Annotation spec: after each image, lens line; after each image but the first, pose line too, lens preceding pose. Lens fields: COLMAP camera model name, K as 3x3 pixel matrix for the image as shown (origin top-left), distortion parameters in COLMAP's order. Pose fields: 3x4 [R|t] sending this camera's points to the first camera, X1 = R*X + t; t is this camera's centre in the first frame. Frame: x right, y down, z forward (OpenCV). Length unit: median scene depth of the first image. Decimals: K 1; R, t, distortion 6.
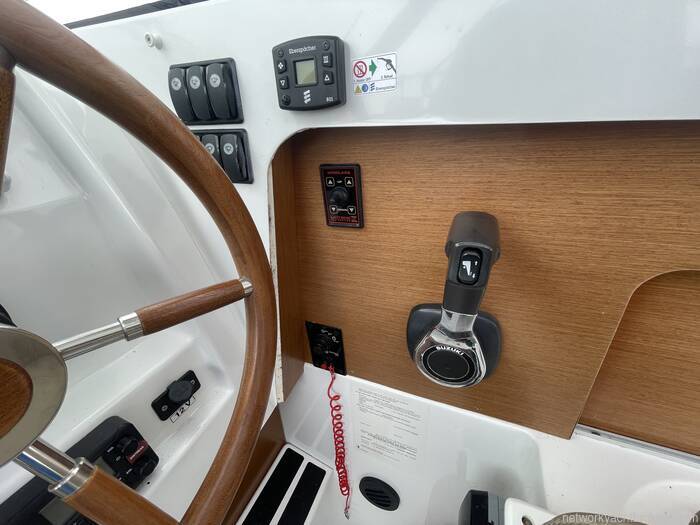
lens RADIAL K [[282.4, 0, 350.2], [0, 282.4, 265.1], [0, 0, 1]] dist [-0.003144, -0.000777]
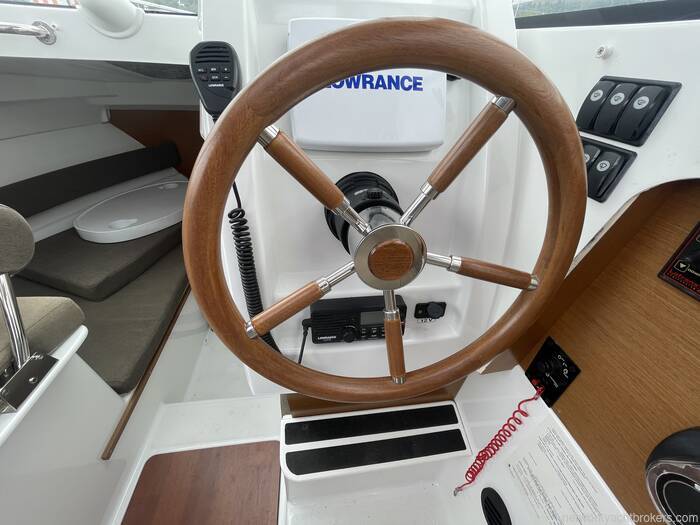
lens RADIAL K [[282.4, 0, 348.1], [0, 282.4, 264.6], [0, 0, 1]] dist [-0.003144, -0.000777]
pose [[0.512737, 0.562341, -0.648748, -0.032109], [-0.459611, 0.818026, 0.345820, -0.036339], [0.725161, 0.120857, 0.677890, -0.329241]]
